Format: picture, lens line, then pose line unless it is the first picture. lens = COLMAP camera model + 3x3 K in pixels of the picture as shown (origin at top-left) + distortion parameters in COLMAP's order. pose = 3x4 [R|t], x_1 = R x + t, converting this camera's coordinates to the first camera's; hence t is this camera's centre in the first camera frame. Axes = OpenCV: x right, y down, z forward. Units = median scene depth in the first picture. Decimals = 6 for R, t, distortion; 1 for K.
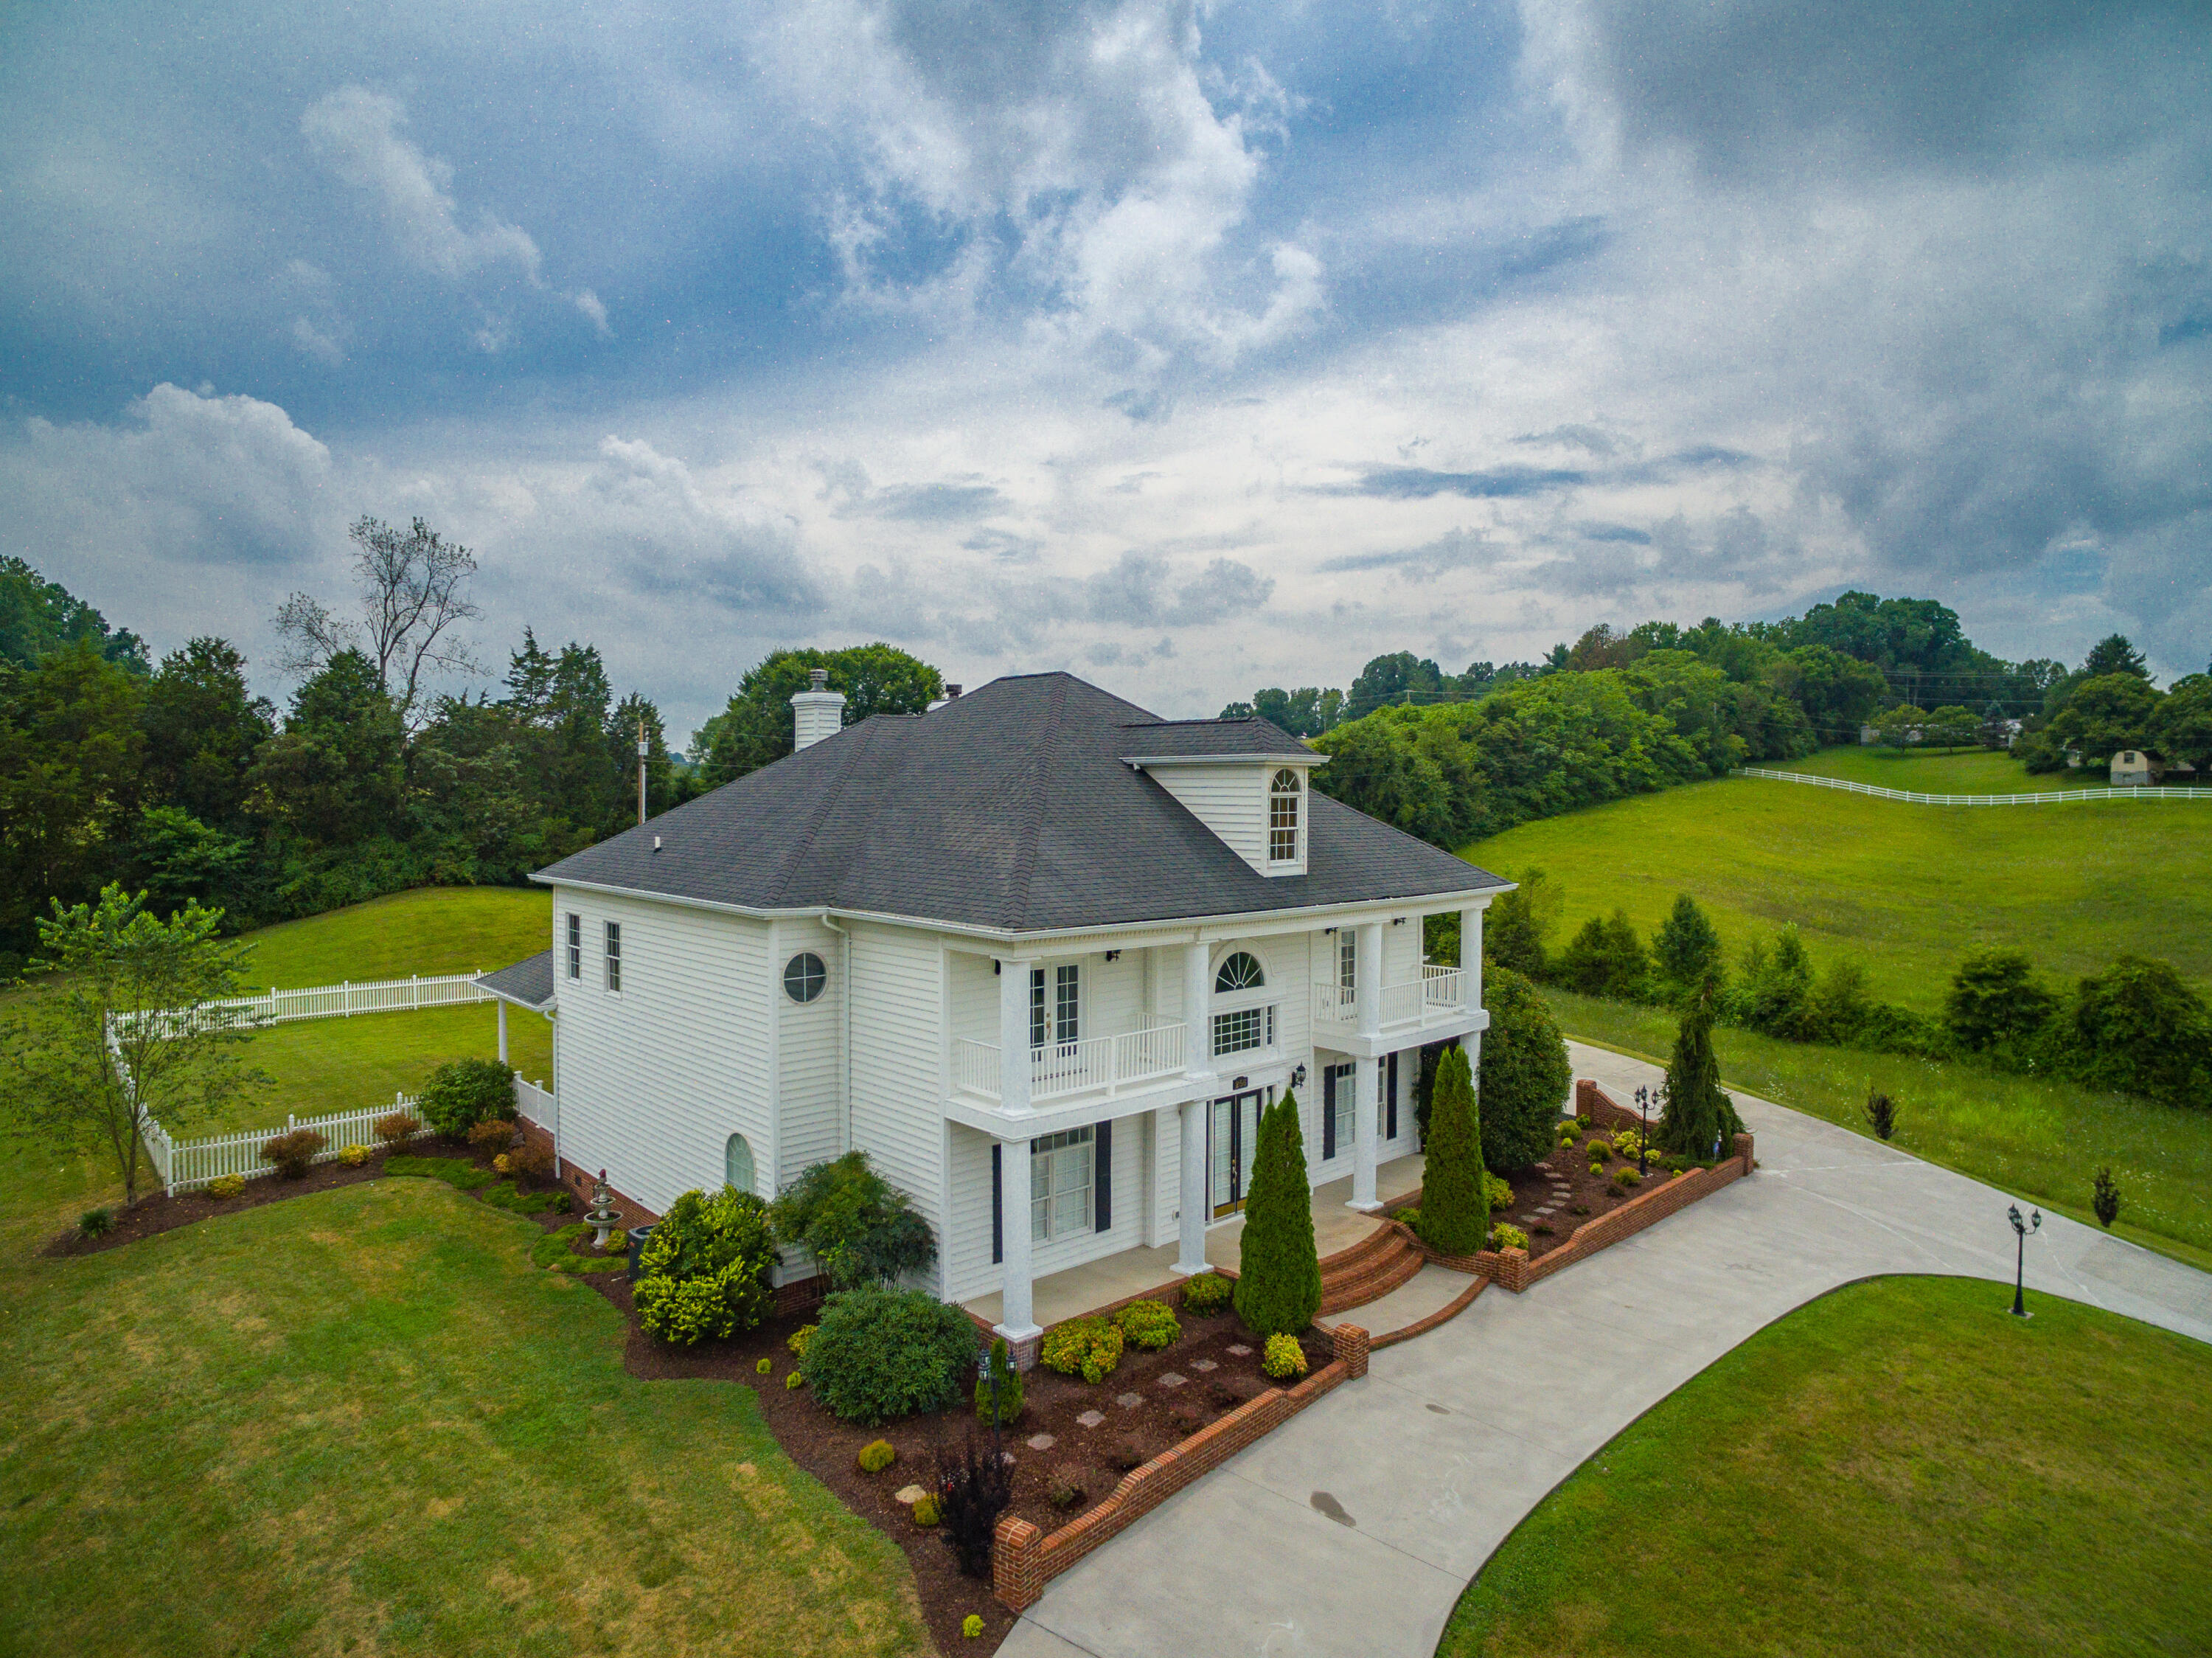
lens RADIAL K [[1275.6, 0, 1098.0], [0, 1275.6, 836.7], [0, 0, 1]] dist [-0.085812, 0.044771]
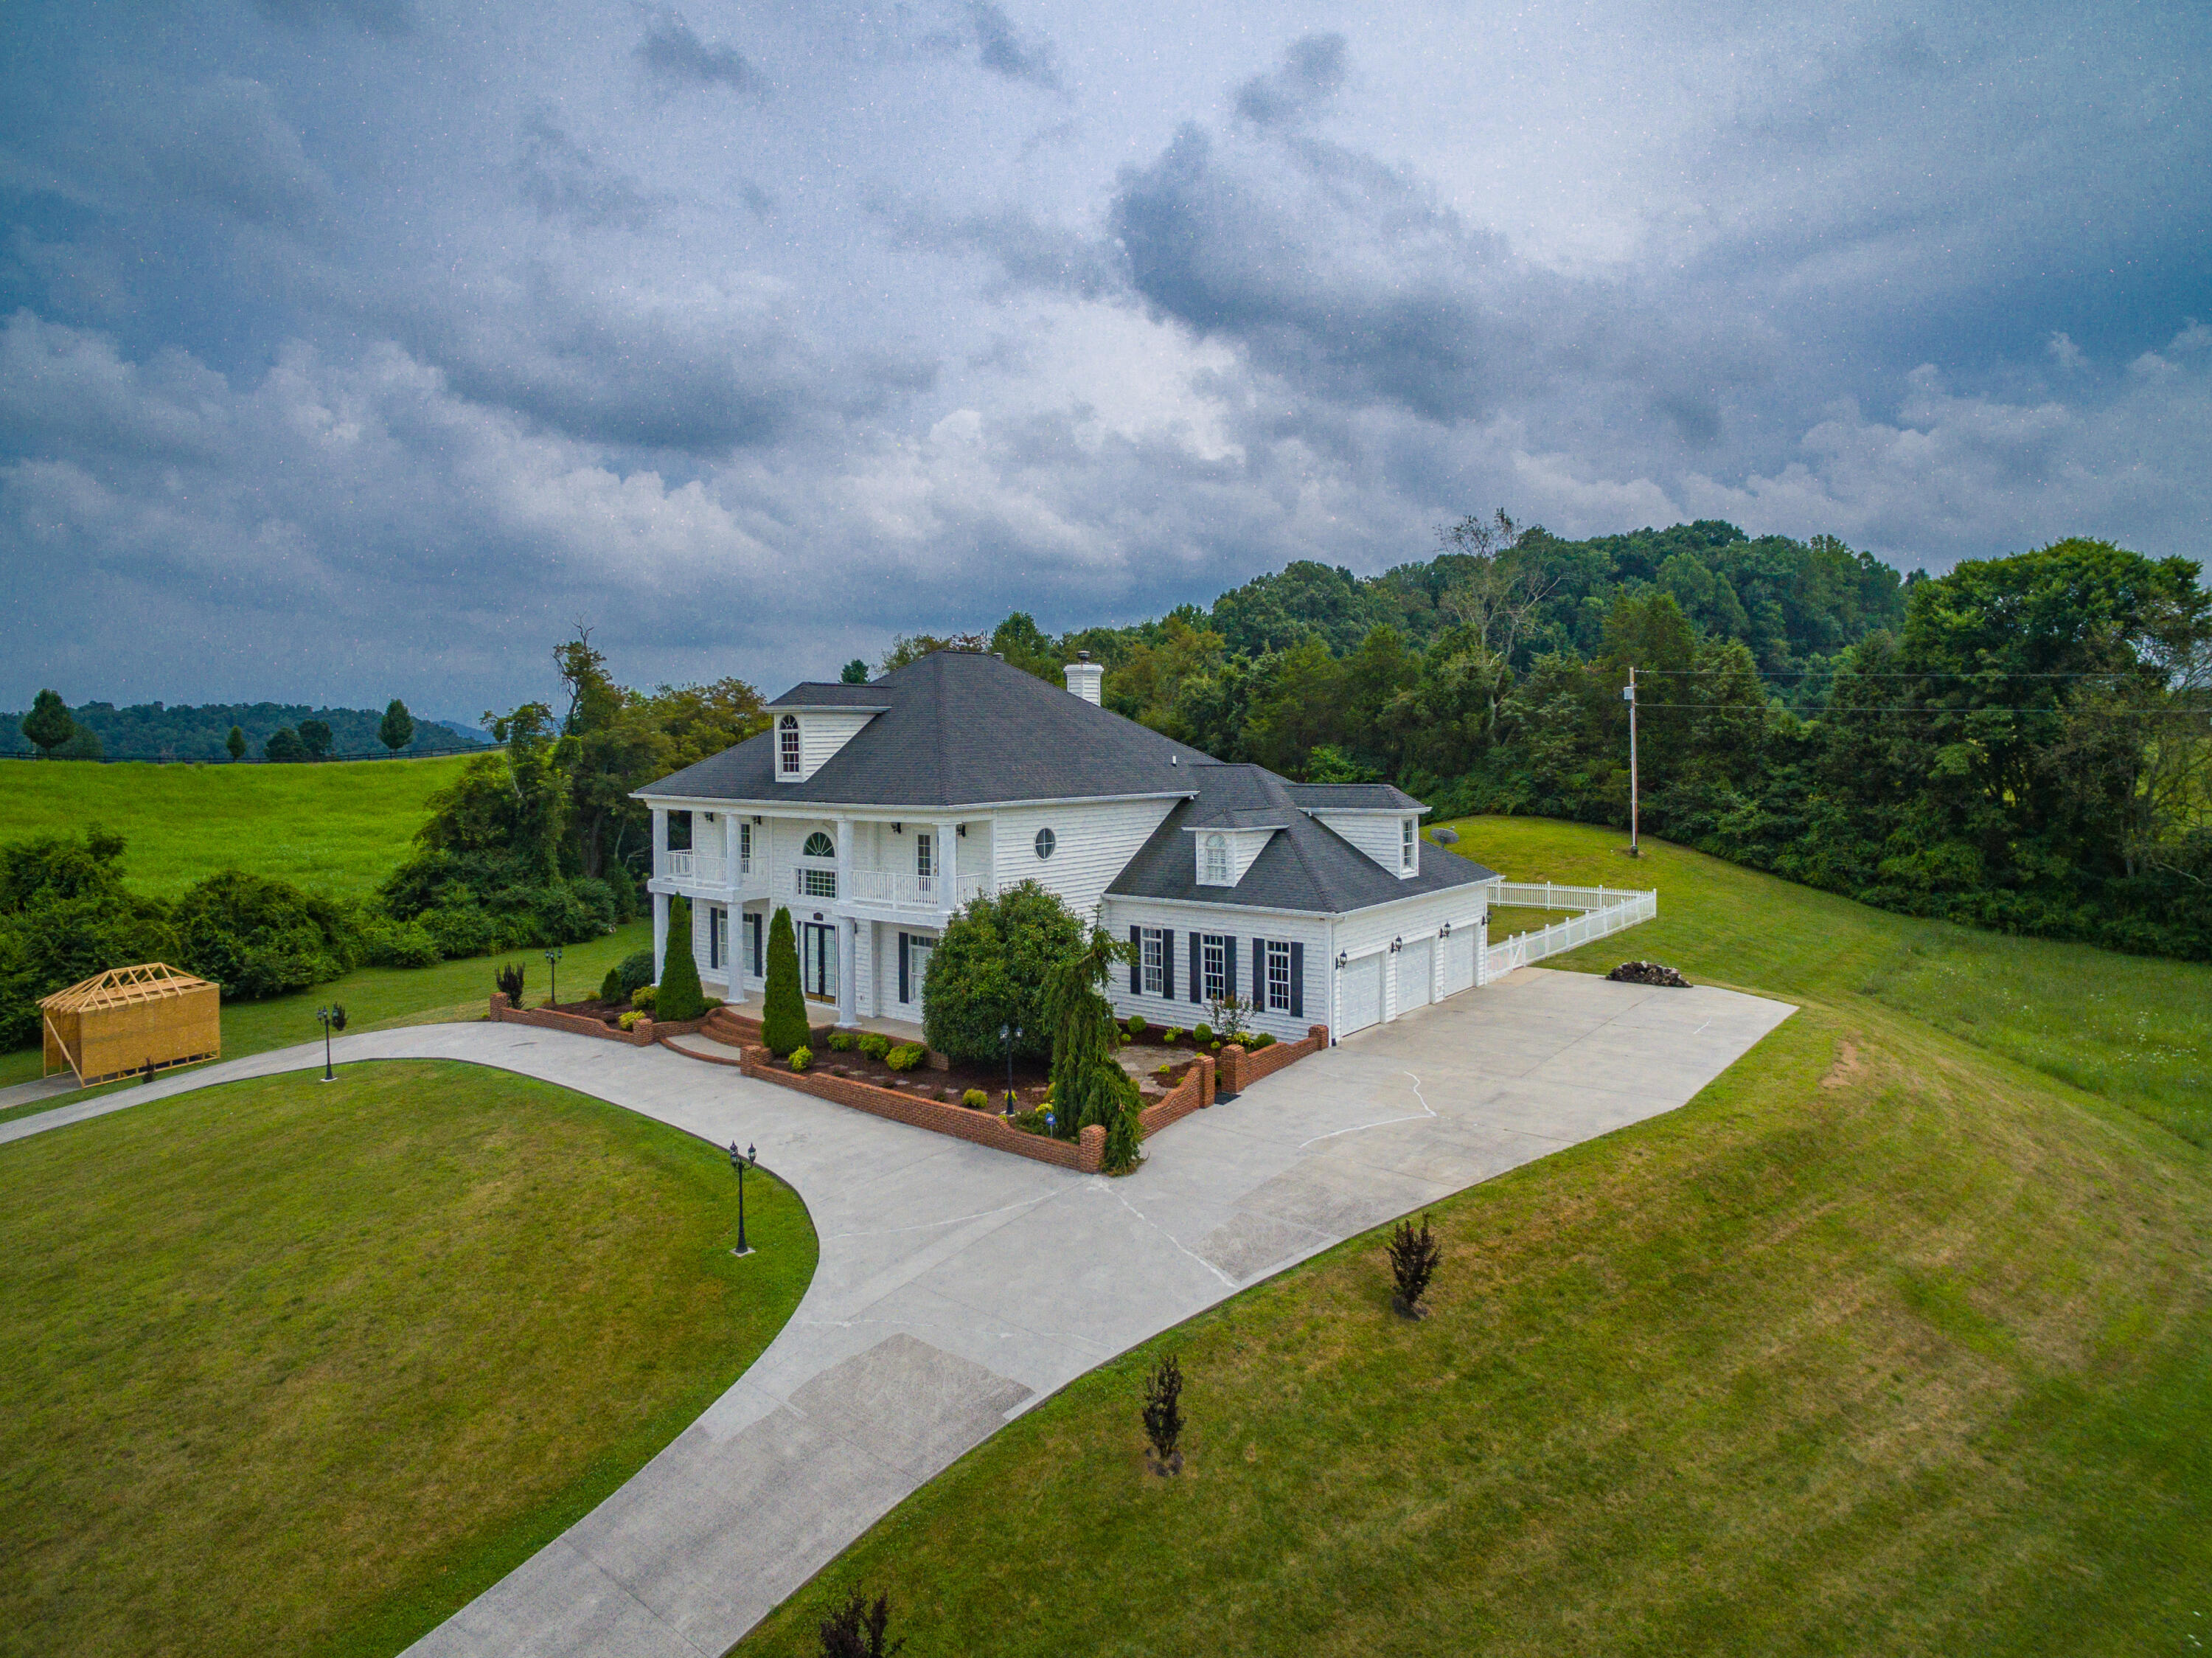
lens RADIAL K [[1312.0, 0, 1019.2], [0, 1312.0, 759.7], [0, 0, 1]] dist [-0.084178, 0.032815]
pose [[0.127192, 0.010112, -0.991827, 1.751226], [-0.030406, 0.999518, 0.006291, -0.016099], [0.991412, 0.029357, 0.127438, 1.047254]]
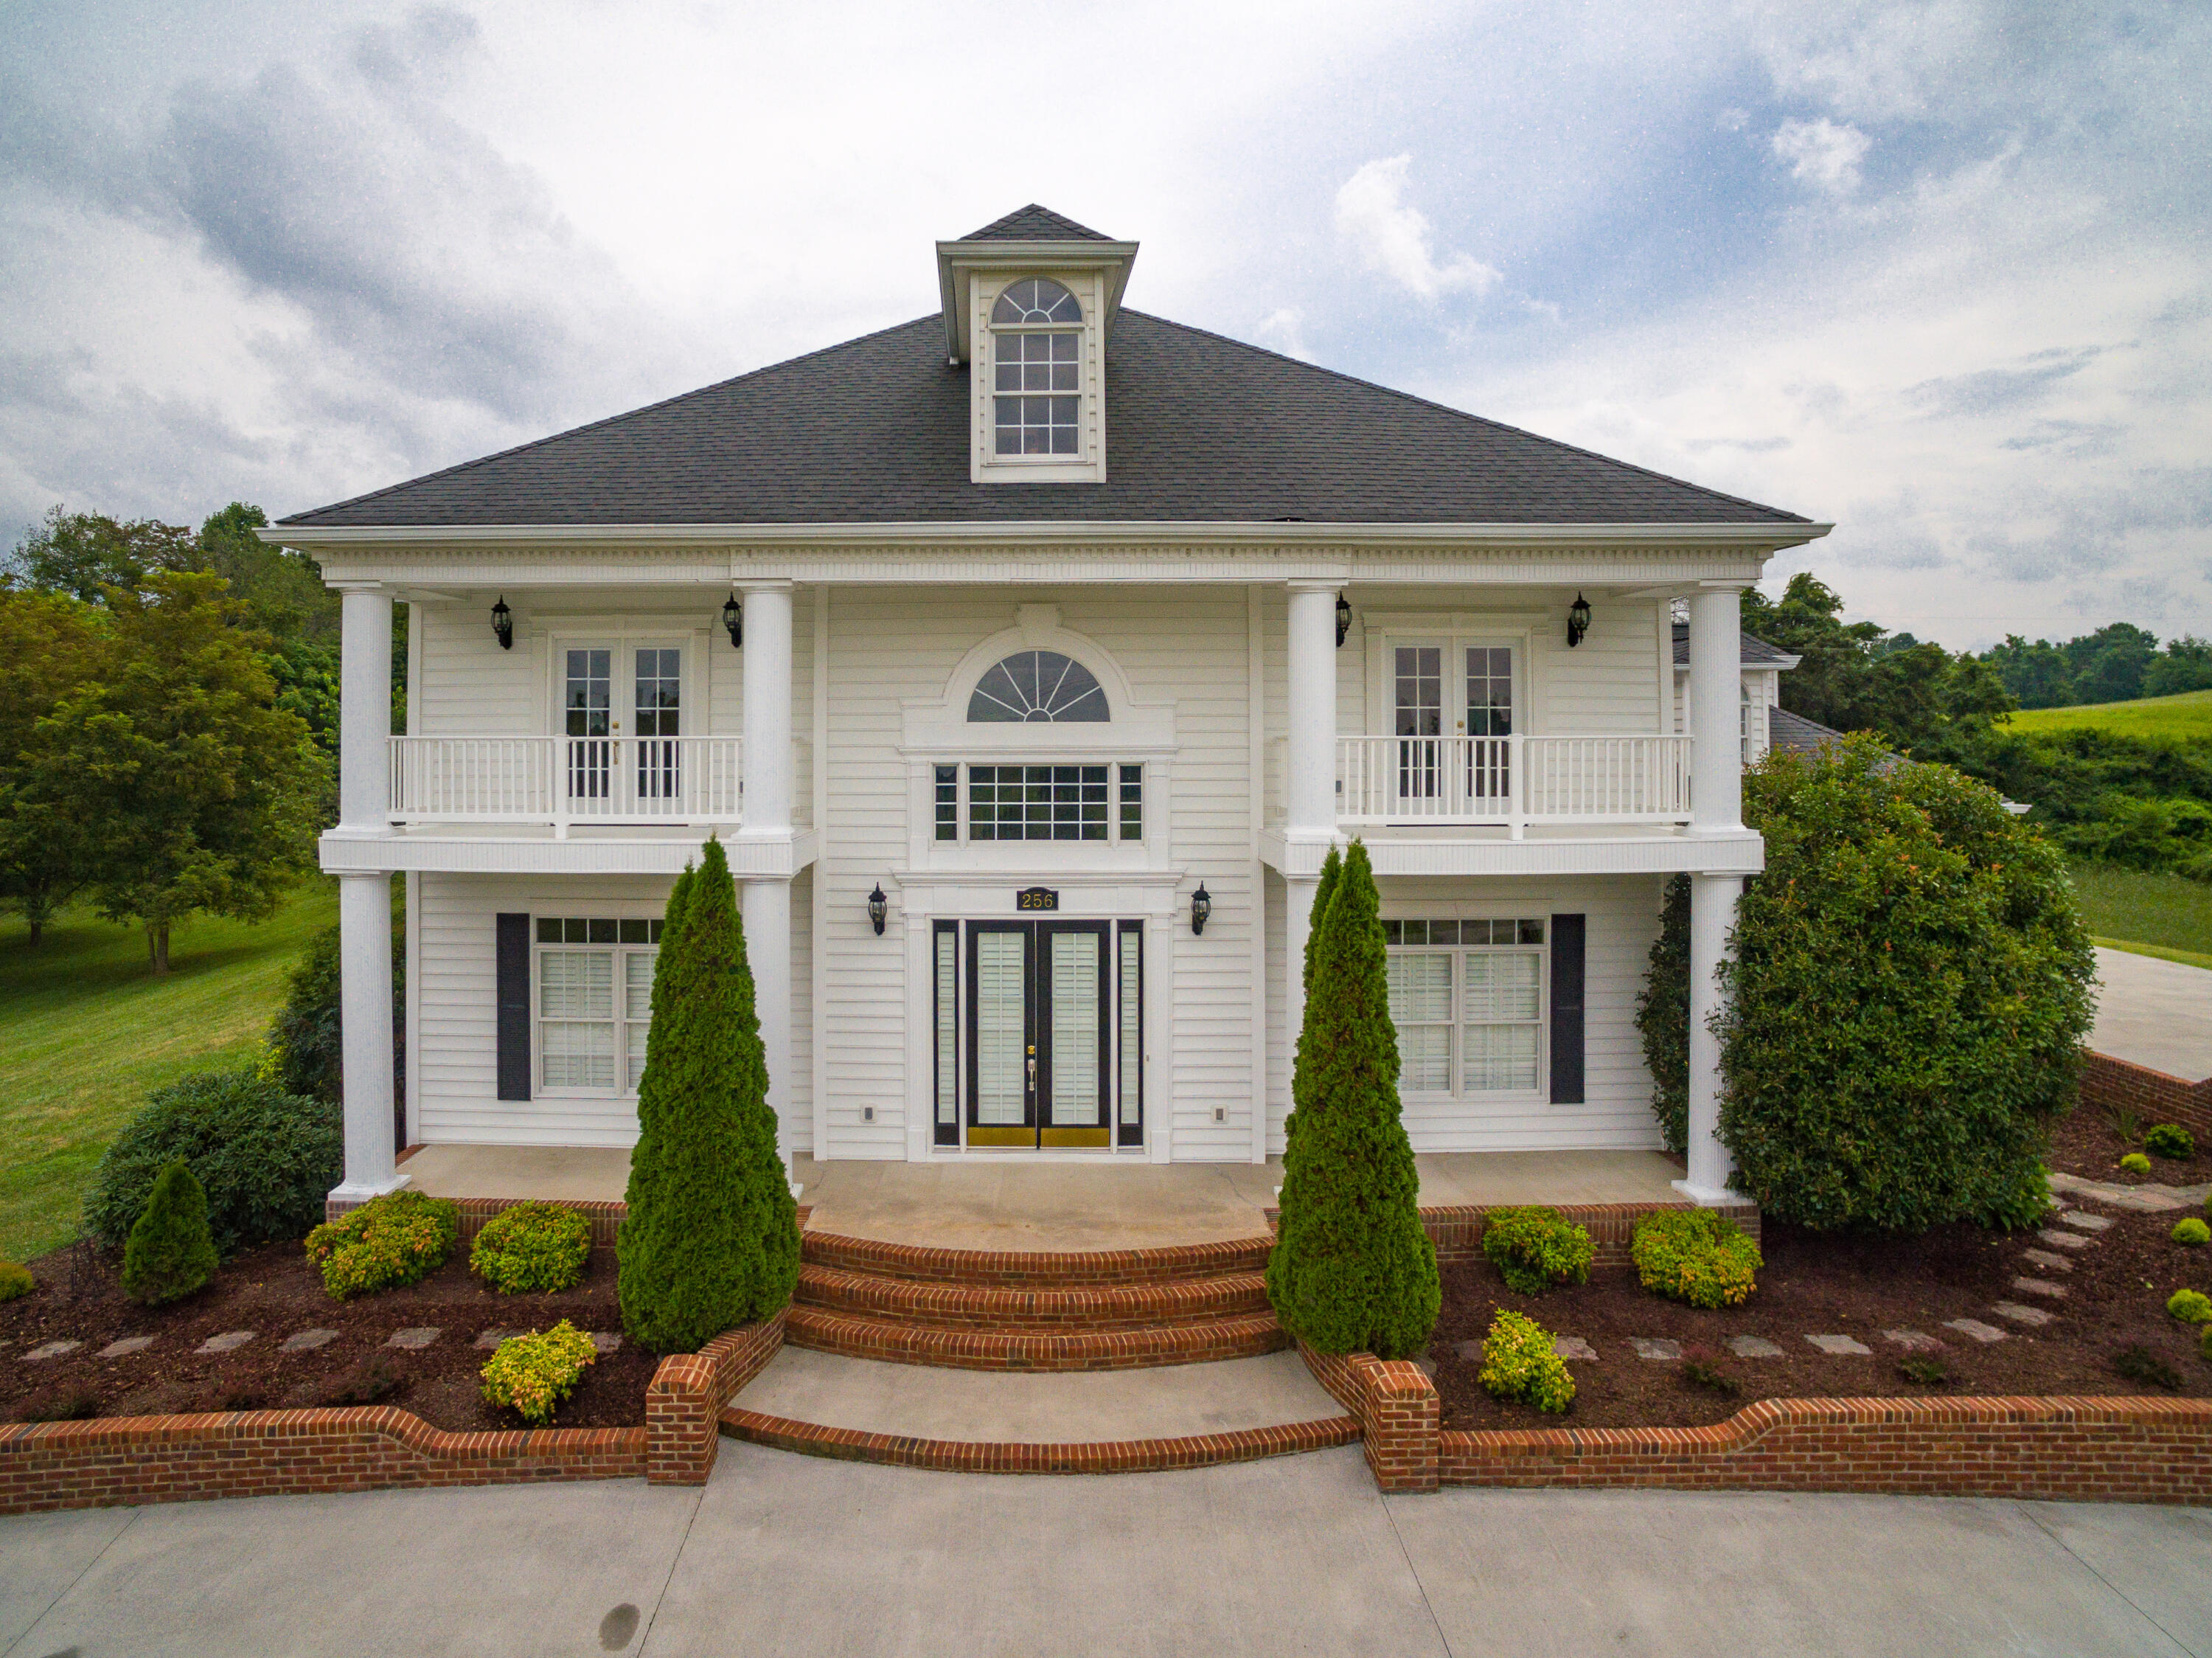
lens RADIAL K [[1291.3, 0, 1022.2], [0, 1291.3, 735.9], [0, 0, 1]] dist [-0.097744, 0.049017]
pose [[0.726831, -0.007482, -0.686776, 0.483237], [-0.024080, 0.999048, -0.036369, 0.147337], [0.686395, 0.042972, 0.725959, 0.609855]]
